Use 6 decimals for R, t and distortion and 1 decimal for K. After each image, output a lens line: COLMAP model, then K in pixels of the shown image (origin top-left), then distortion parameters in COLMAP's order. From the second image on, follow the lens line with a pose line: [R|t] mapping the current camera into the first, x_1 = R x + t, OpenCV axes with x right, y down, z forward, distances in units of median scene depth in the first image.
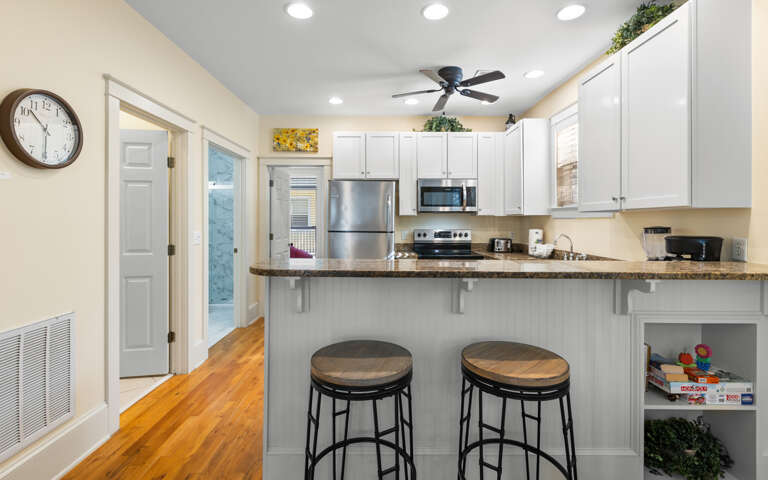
lens RADIAL K [[348.5, 0, 382.3], [0, 348.5, 220.9], [0, 0, 1]] dist [0.001719, -0.002129]
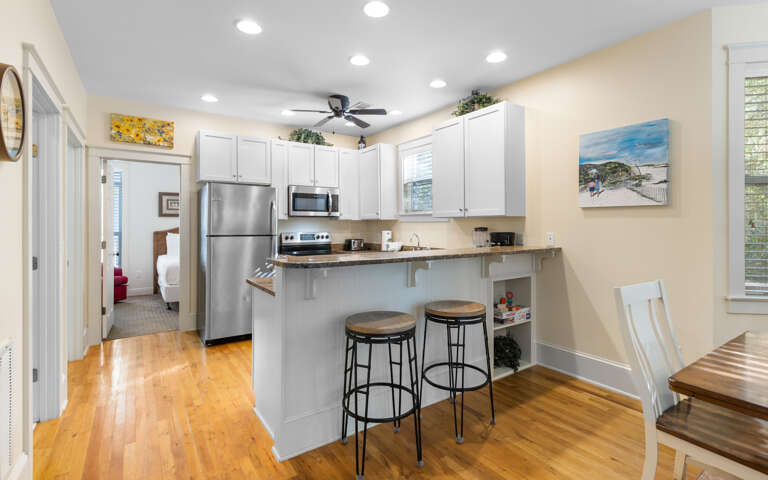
lens RADIAL K [[356.7, 0, 385.3], [0, 356.7, 224.0], [0, 0, 1]] dist [-0.003262, 0.005168]
pose [[0.822380, -0.002968, 0.568930, -0.310430], [0.004392, 0.999990, -0.001133, 0.000988], [-0.568921, 0.003430, 0.822385, -0.075026]]
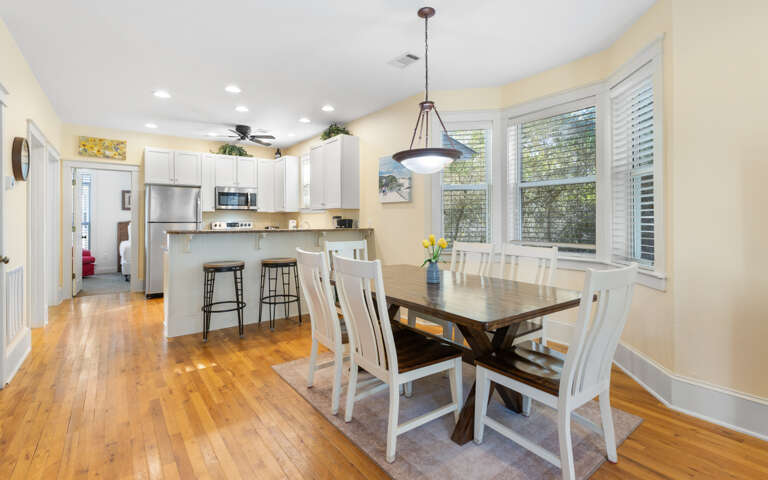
lens RADIAL K [[356.7, 0, 384.7], [0, 356.7, 219.2], [0, 0, 1]] dist [-0.003262, 0.005168]
pose [[0.800193, -0.002635, 0.599737, -0.252149], [0.005035, 0.999985, -0.002324, 0.025960], [-0.599721, 0.004879, 0.800194, -0.681632]]
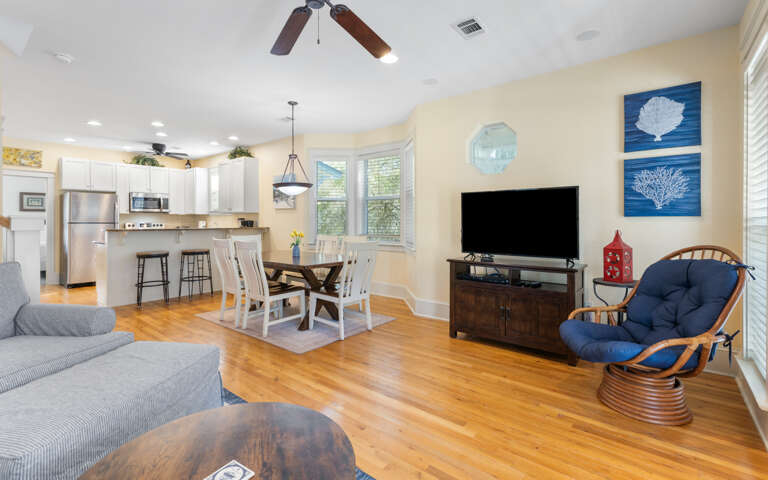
lens RADIAL K [[348.5, 0, 384.6], [0, 348.5, 222.1], [0, 0, 1]] dist [0.001719, -0.002129]
pose [[0.628620, -0.006613, 0.777685, -0.490722], [0.003857, 0.999978, 0.005385, 0.023403], [-0.777703, -0.000385, 0.628631, -1.146642]]
